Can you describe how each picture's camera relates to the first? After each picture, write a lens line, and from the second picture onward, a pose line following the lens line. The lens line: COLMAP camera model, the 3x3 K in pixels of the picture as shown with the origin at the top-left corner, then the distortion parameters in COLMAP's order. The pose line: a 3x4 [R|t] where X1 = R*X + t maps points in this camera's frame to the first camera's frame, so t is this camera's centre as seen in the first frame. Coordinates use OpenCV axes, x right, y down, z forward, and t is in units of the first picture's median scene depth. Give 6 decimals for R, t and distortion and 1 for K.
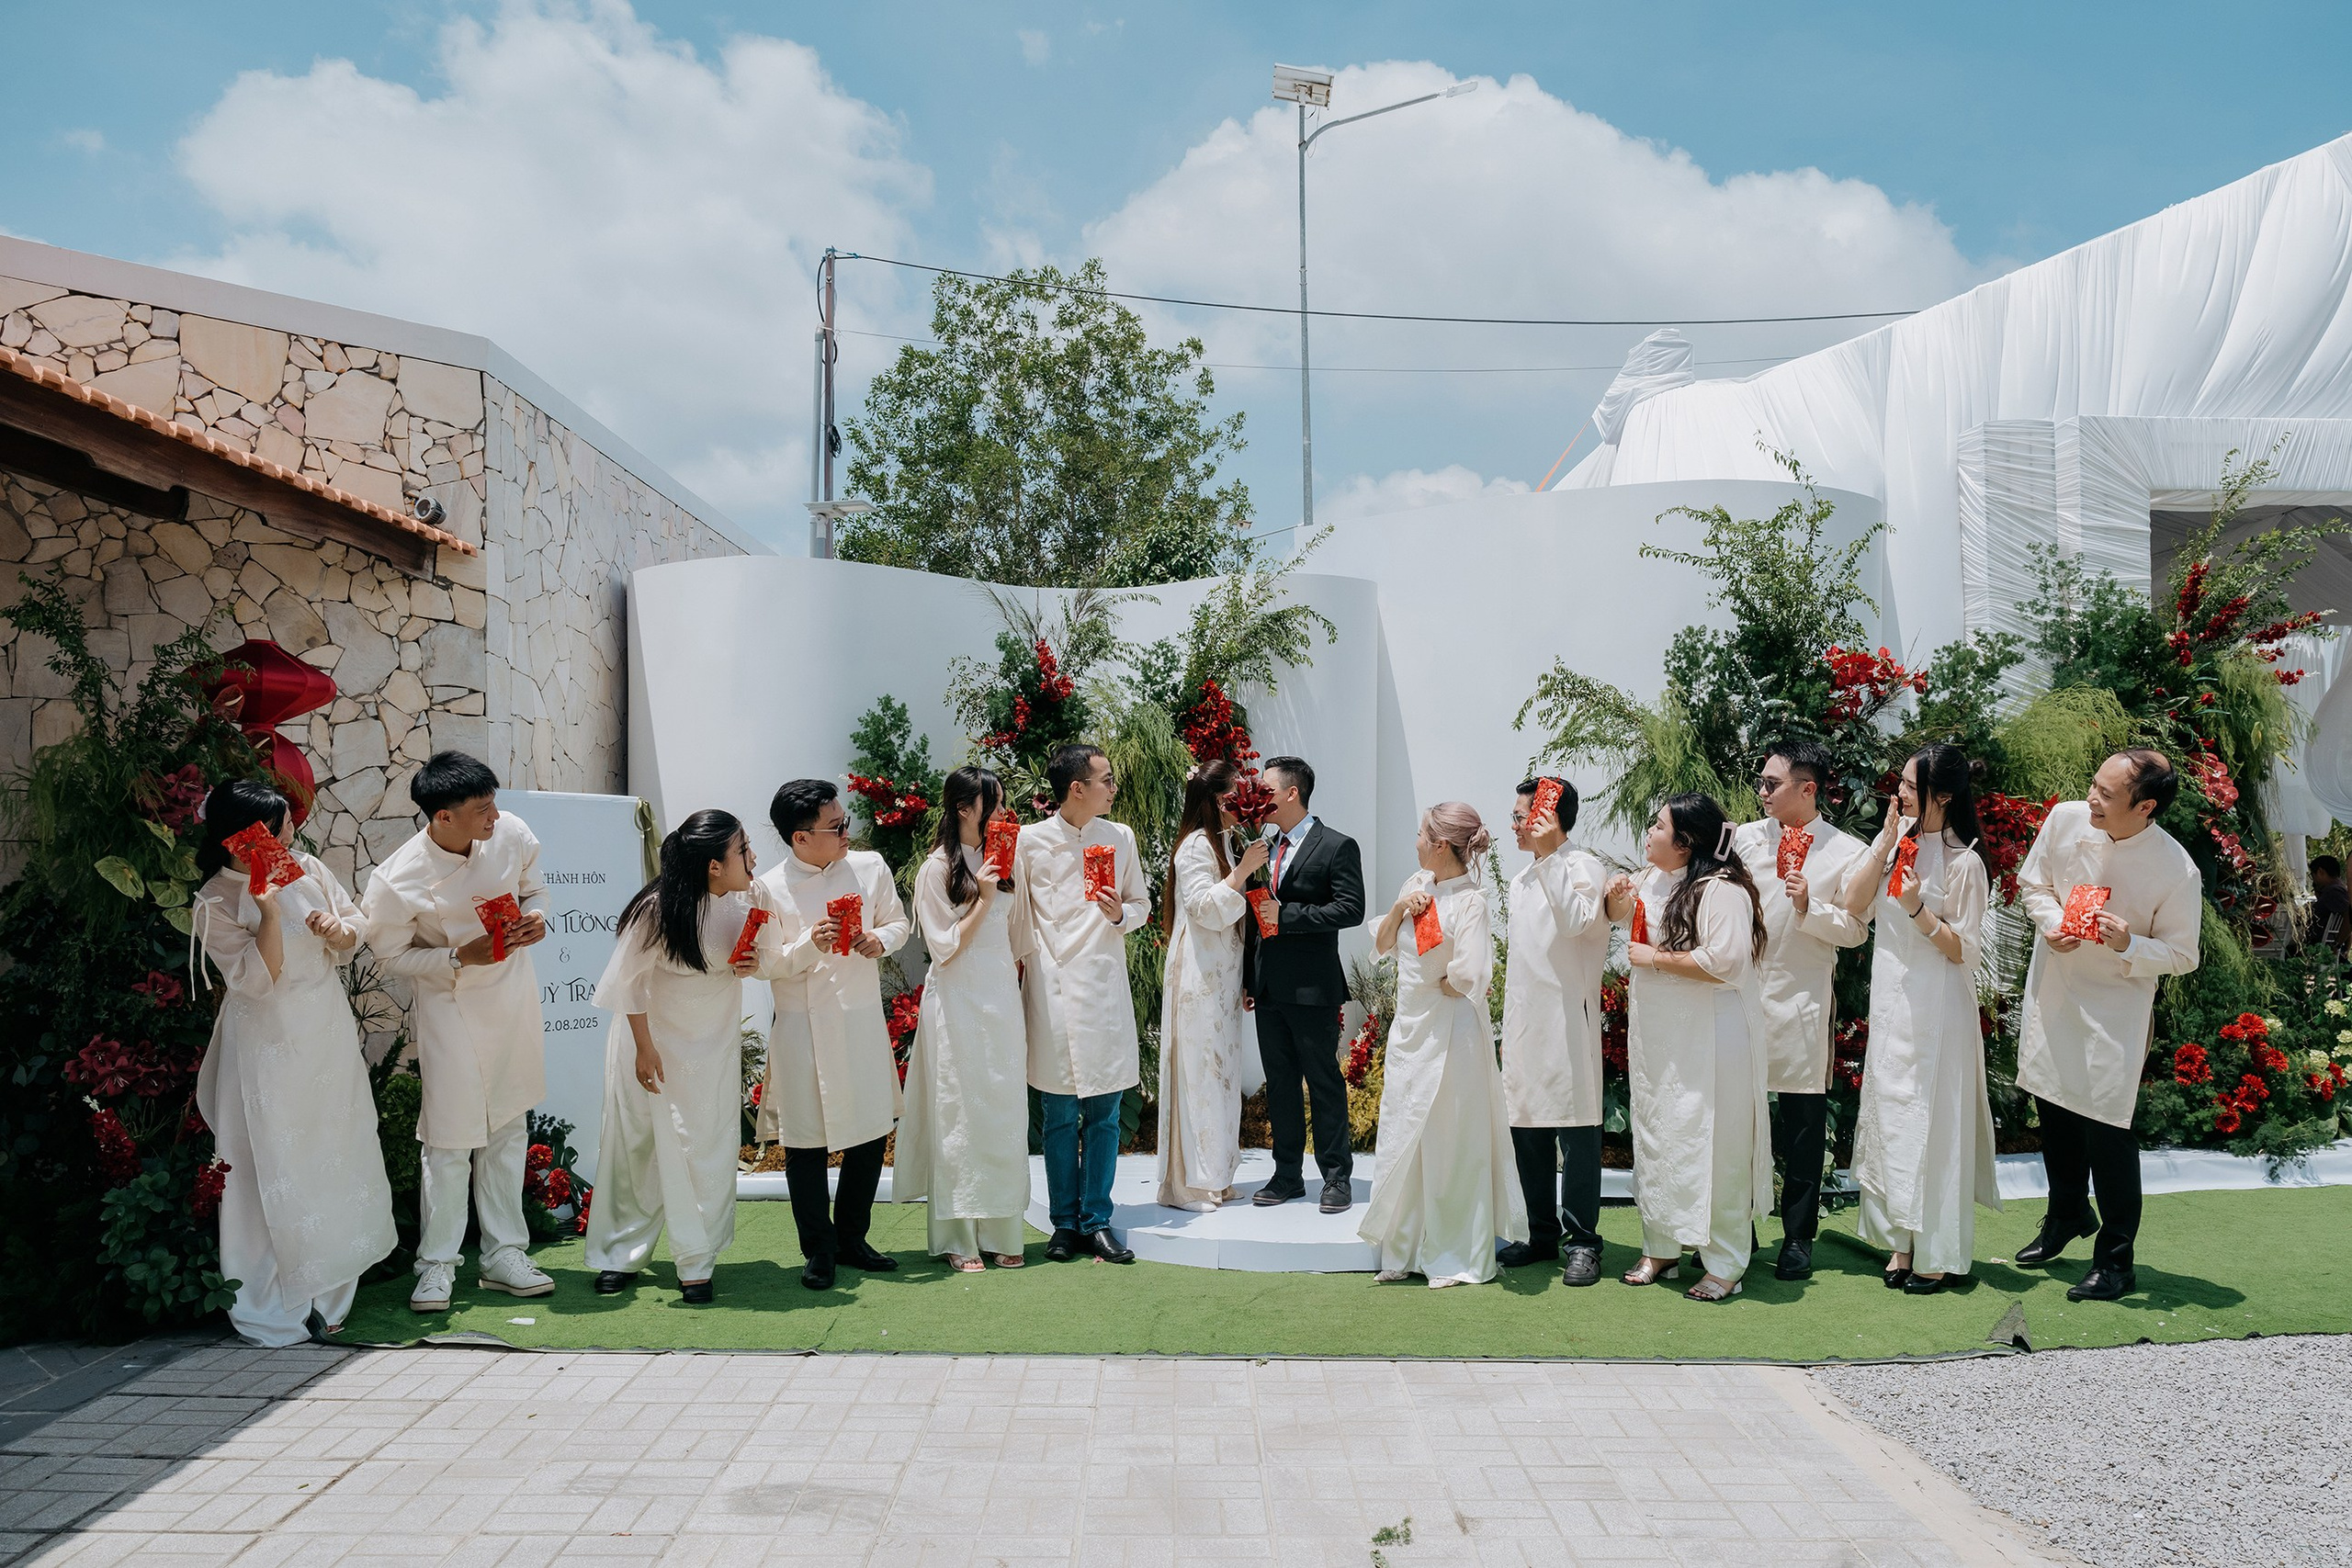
lens RADIAL K [[1633.1, 0, 1231.6], [0, 1633.1, 831.7], [0, 0, 1]] dist [0.001544, -0.005126]
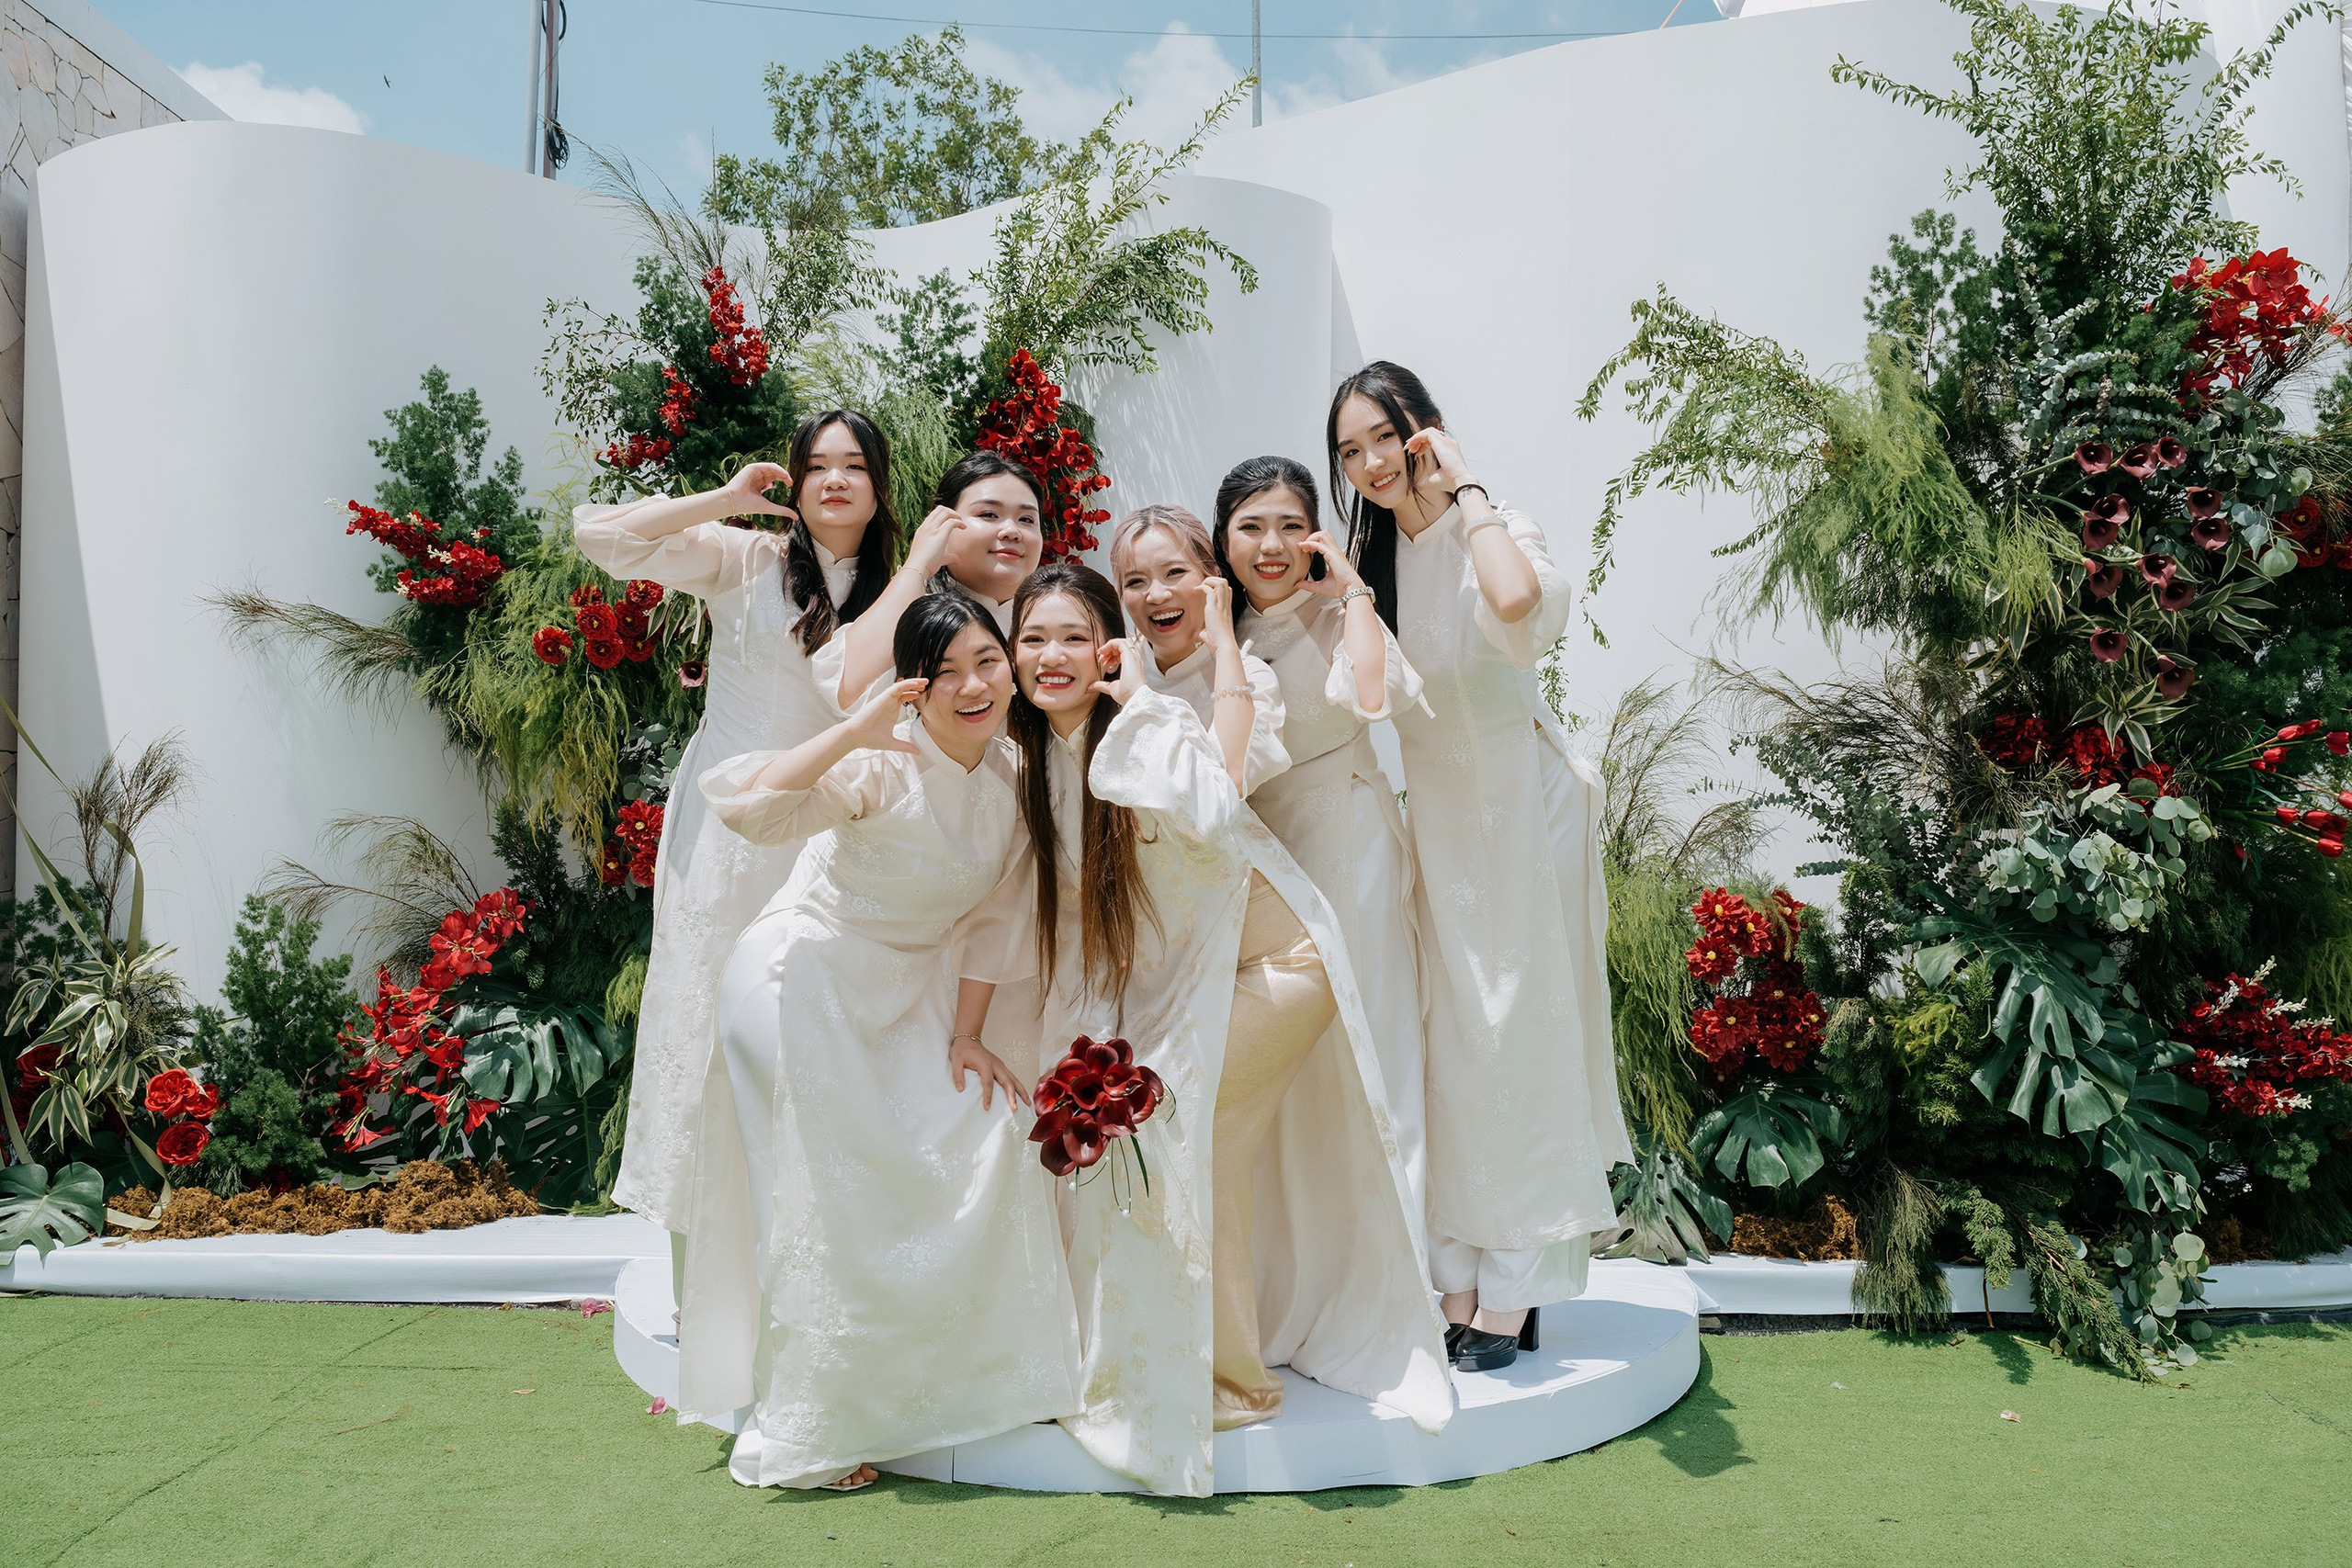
lens RADIAL K [[1920.4, 0, 1176.0], [0, 1920.4, 784.0], [0, 0, 1]] dist [0.000330, 0.003257]
pose [[0.999895, 0.014476, 0.000229, 0.040155], [-0.014470, 0.999742, -0.017515, 0.063909], [-0.000483, 0.017510, 0.999847, 0.353750]]
